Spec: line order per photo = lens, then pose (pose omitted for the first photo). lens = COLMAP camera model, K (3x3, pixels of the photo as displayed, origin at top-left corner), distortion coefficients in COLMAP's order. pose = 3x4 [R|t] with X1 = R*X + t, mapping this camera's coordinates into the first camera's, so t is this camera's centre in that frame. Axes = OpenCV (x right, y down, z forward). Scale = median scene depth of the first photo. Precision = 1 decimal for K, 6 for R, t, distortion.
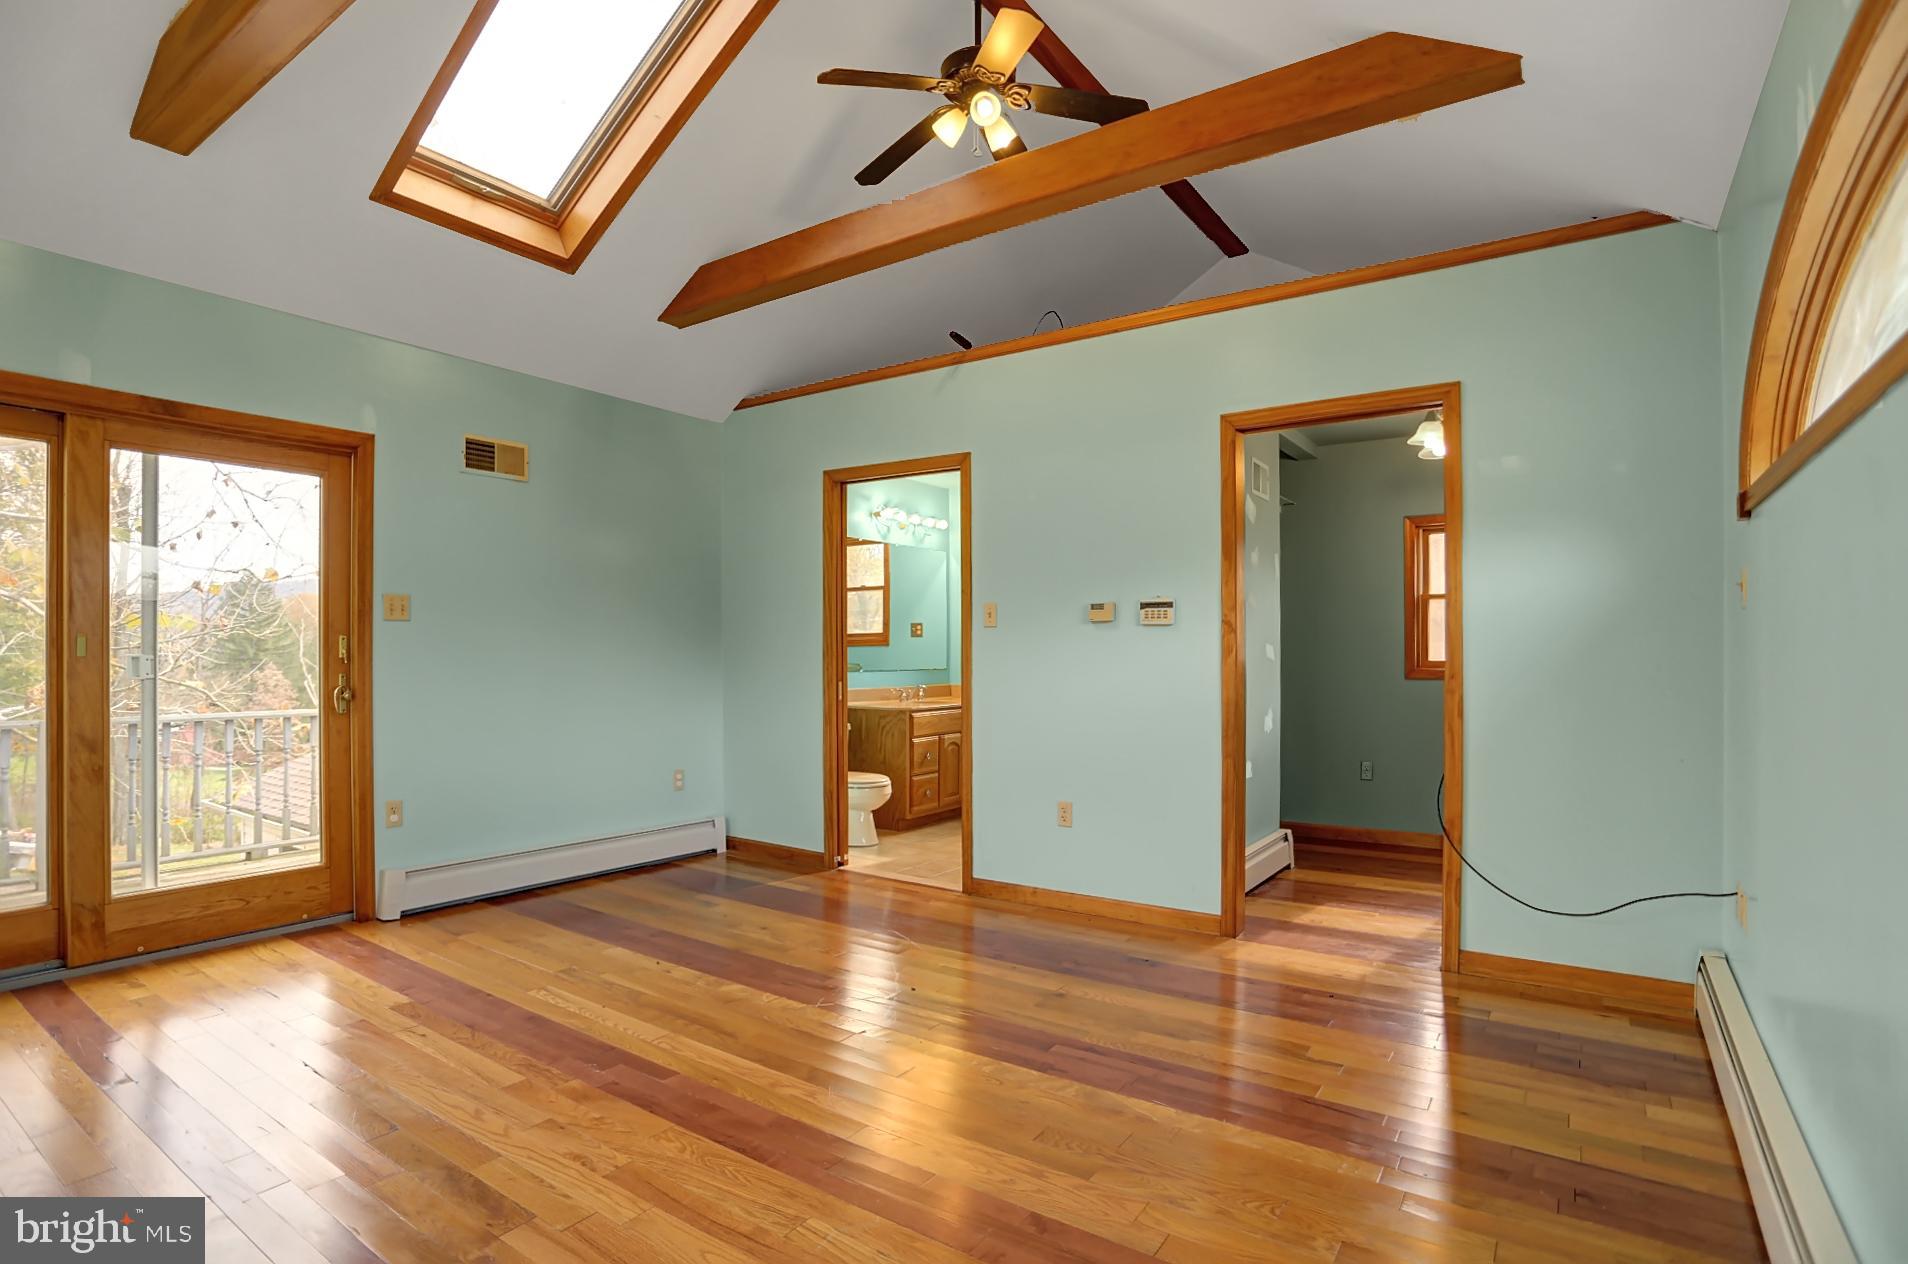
lens RADIAL K [[922.4, 0, 985.6], [0, 922.4, 637.5], [0, 0, 1]] dist [-0.053682, 0.024425]
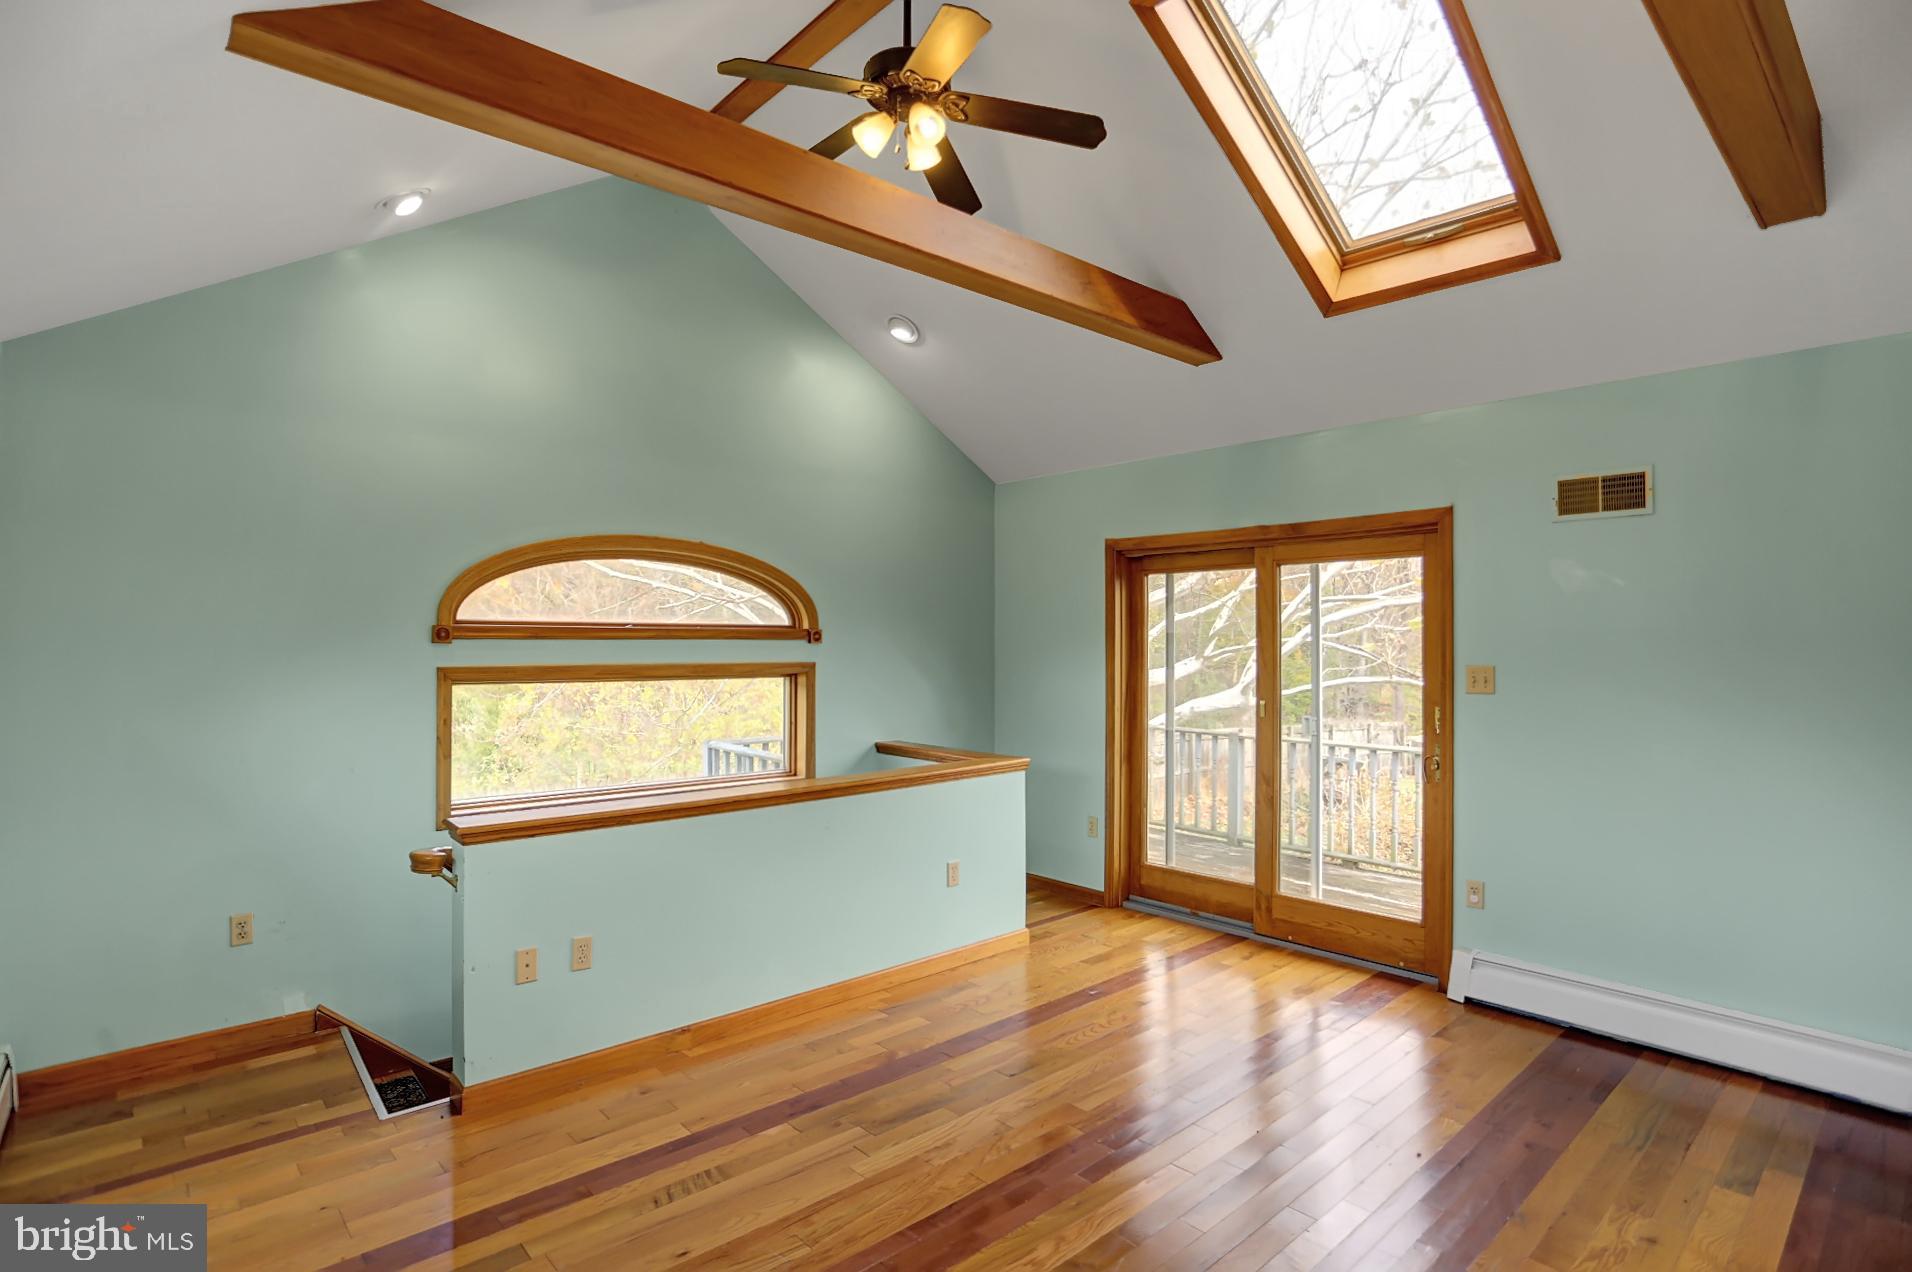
lens RADIAL K [[959.6, 0, 951.5], [0, 959.6, 612.8], [0, 0, 1]] dist [-0.060332, 0.026075]
pose [[-0.244819, -0.036805, -0.968870, 0.514684], [0.008085, 0.999167, -0.039999, -0.076452], [0.969535, -0.017625, -0.244317, 0.783537]]
